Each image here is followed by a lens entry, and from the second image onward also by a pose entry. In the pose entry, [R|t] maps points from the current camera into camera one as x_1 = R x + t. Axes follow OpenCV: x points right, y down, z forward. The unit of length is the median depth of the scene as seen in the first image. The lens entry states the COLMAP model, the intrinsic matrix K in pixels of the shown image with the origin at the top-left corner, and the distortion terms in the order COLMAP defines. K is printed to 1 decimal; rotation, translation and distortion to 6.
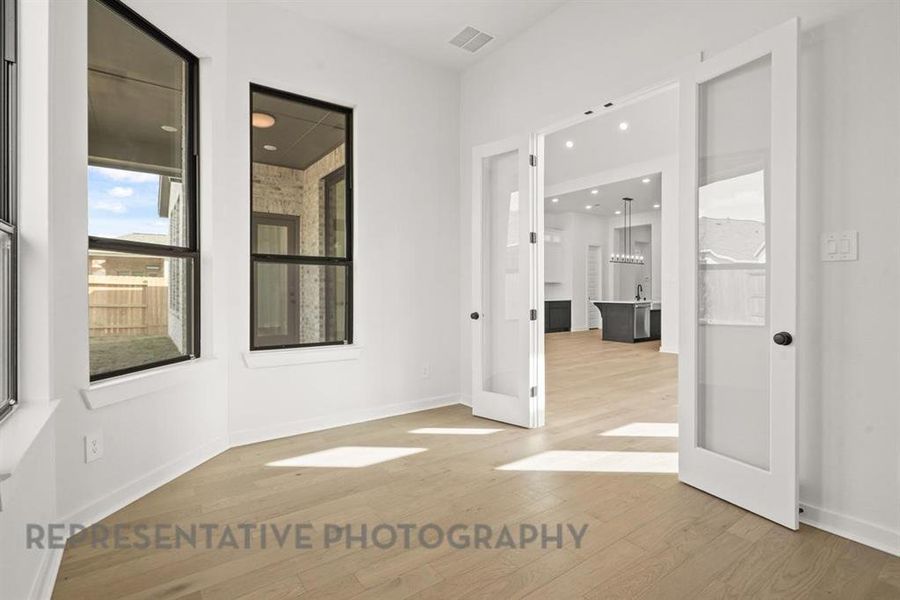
lens RADIAL K [[421.4, 0, 444.6], [0, 421.4, 291.3], [0, 0, 1]] dist [-0.003391, 0.000493]
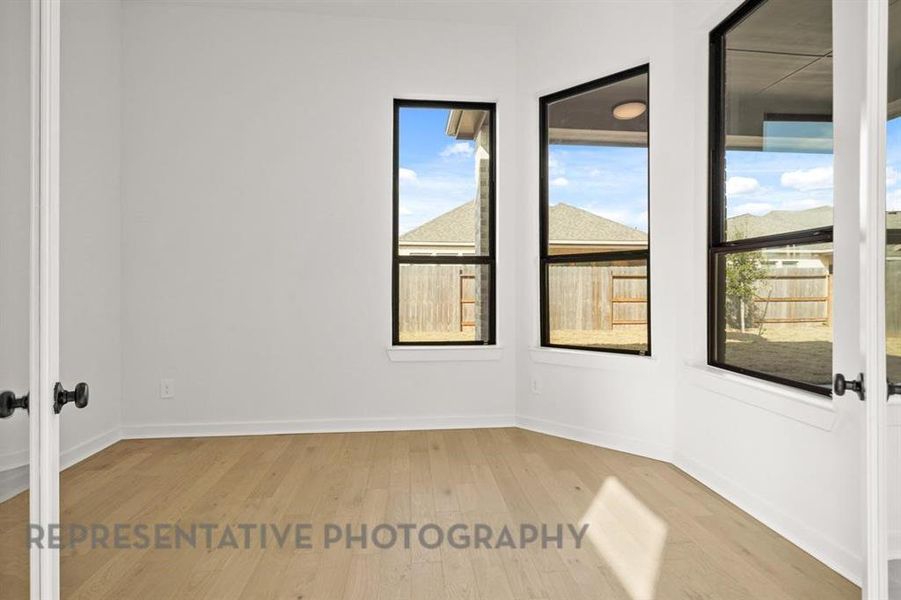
lens RADIAL K [[421.9, 0, 445.1], [0, 421.9, 291.3], [0, 0, 1]] dist [-0.003391, 0.000493]
pose [[-0.490278, -0.000863, -0.871565, 0.690484], [-0.007983, 0.999962, 0.003501, 0.010168], [0.871529, 0.008674, -0.490267, 1.398180]]
